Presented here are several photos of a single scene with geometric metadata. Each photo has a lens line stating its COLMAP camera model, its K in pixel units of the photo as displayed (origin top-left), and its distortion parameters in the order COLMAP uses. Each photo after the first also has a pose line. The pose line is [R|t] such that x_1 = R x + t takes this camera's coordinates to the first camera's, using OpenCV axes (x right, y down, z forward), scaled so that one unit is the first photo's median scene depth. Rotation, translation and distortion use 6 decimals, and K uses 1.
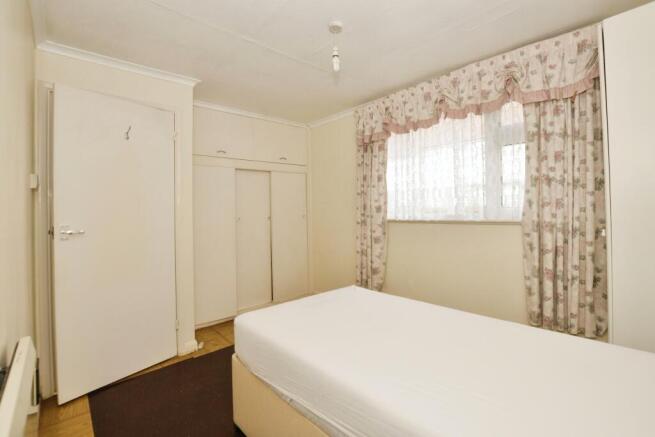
lens RADIAL K [[296.0, 0, 329.5], [0, 296.0, 210.8], [0, 0, 1]] dist [-0.018865, 0.000291]
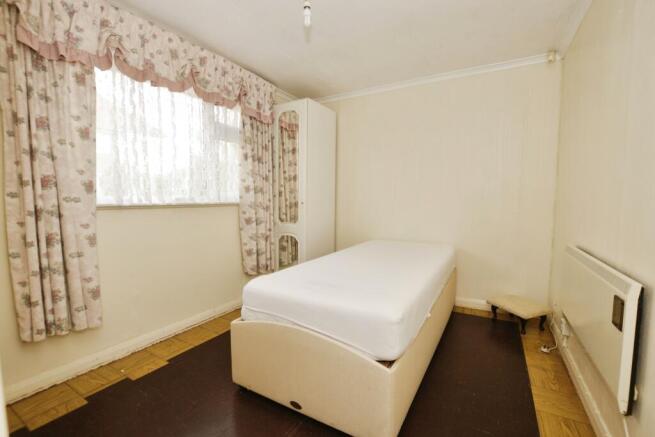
lens RADIAL K [[296.0, 0, 329.5], [0, 296.0, 210.8], [0, 0, 1]] dist [-0.018865, 0.000291]
pose [[-0.290080, -0.023930, 0.956703, -0.665842], [0.004078, 0.999647, 0.026241, 0.035970], [-0.956994, 0.011513, -0.289880, 0.936366]]
